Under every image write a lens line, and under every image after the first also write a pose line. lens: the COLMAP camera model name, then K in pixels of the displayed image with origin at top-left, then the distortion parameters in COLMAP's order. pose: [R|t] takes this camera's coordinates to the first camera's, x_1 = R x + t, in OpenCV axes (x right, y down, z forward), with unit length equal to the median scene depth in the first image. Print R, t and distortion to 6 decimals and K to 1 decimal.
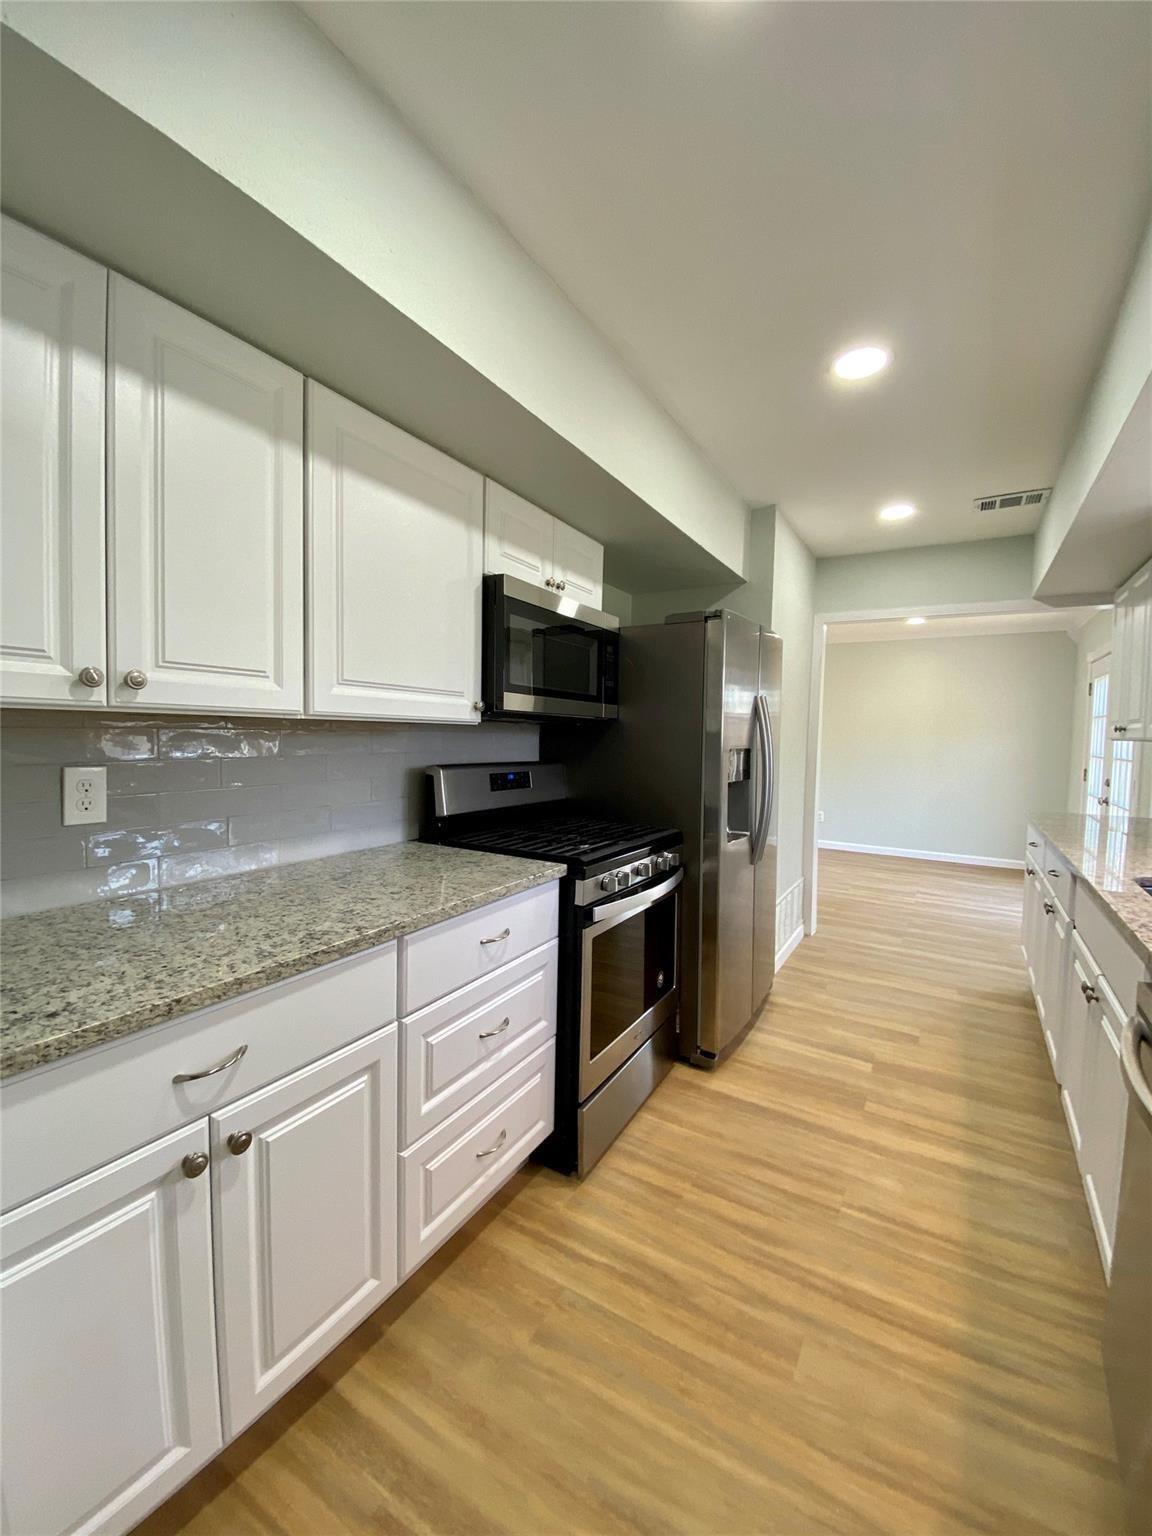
lens RADIAL K [[611.0, 0, 576.0], [0, 611.0, 768.0], [0, 0, 1]] dist [-0.012445, -0.000325]
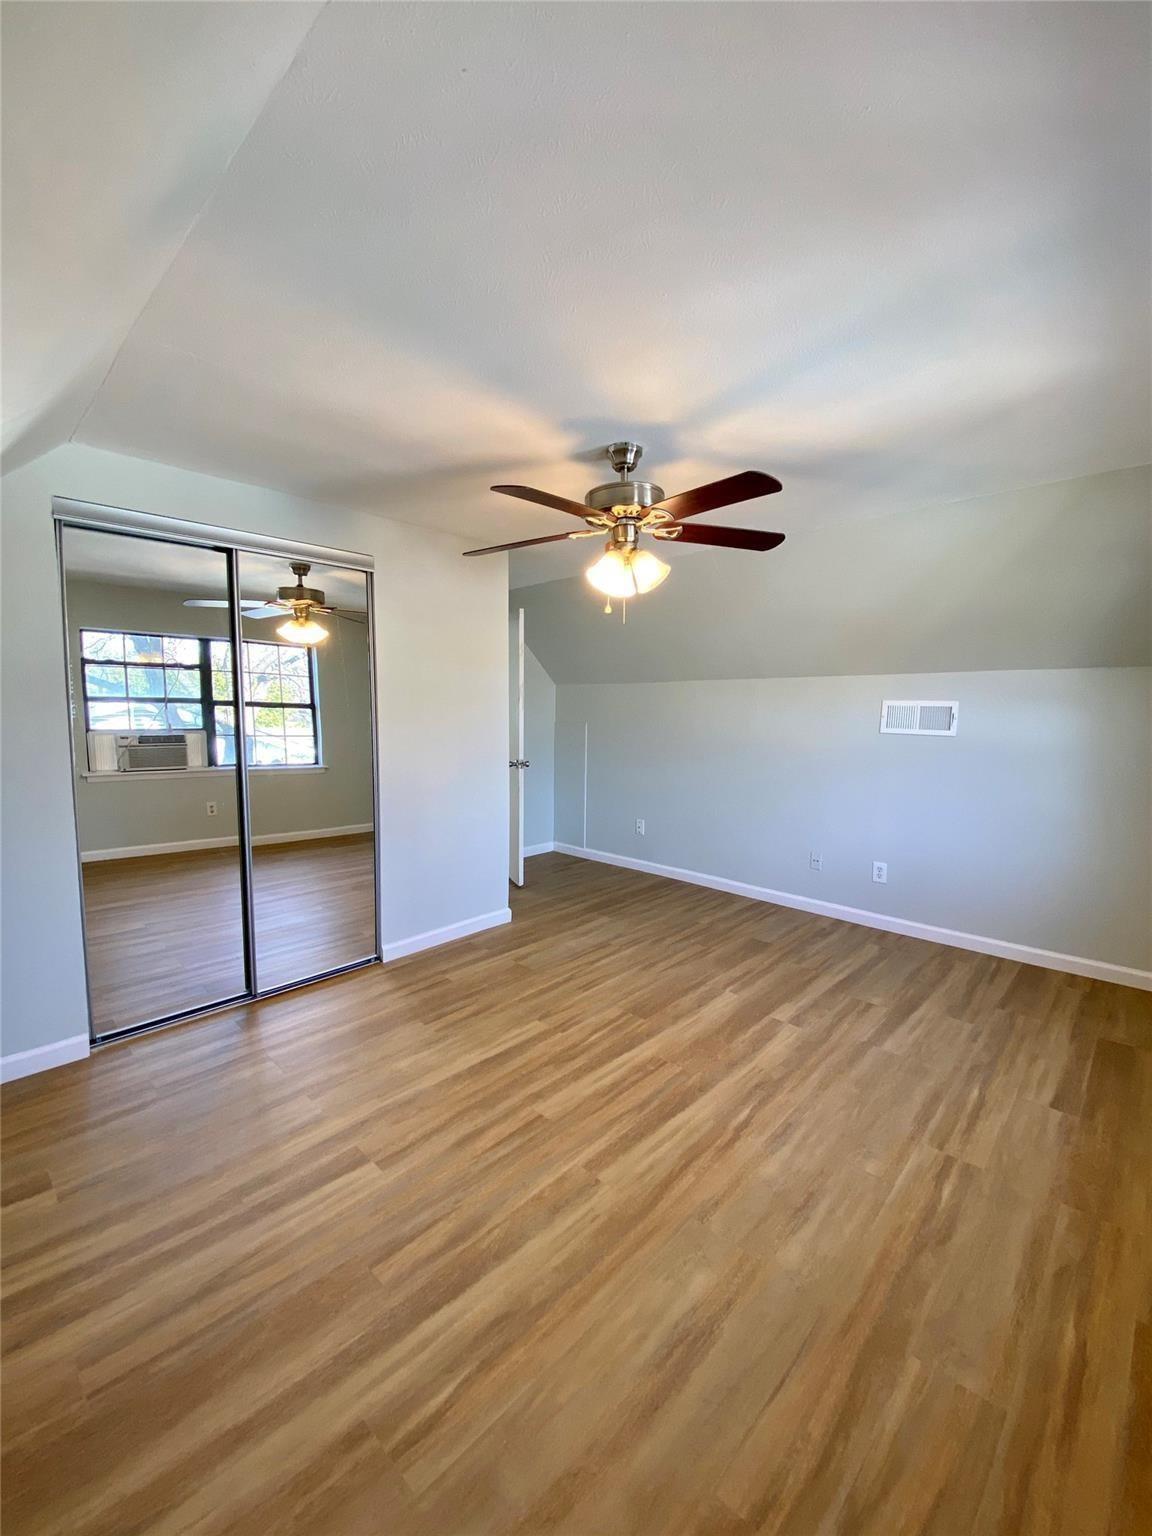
lens RADIAL K [[611.0, 0, 576.0], [0, 611.0, 768.0], [0, 0, 1]] dist [-0.012445, -0.000325]
pose [[0.228182, -0.092910, 0.969175, -0.521698], [0.067658, 0.994543, 0.079413, -0.065541], [-0.971265, 0.047452, 0.233223, 0.499600]]
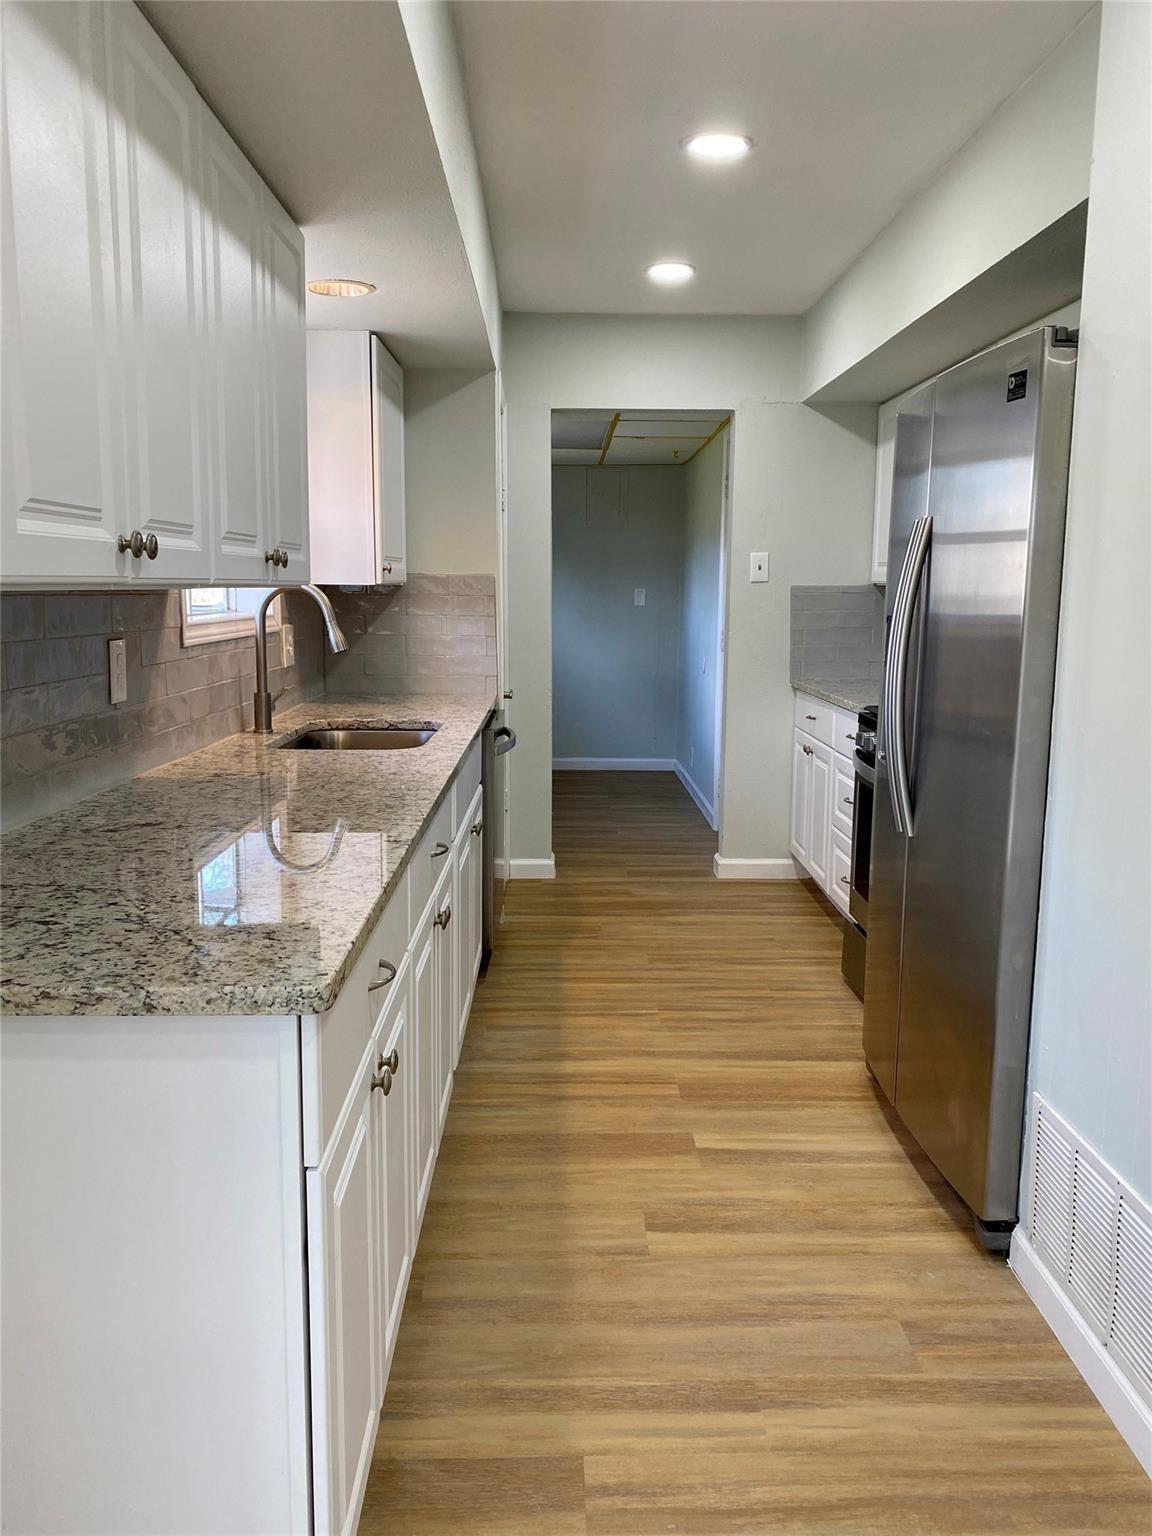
lens RADIAL K [[1186.8, 0, 576.0], [0, 1186.8, 768.0], [0, 0, 1]] dist [-0.001151, -0.000546]
pose [[-0.835280, 0.064461, -0.546033, 1.584397], [-0.057358, 0.977469, 0.203136, -0.134768], [0.546825, 0.200995, -0.812763, 2.388900]]
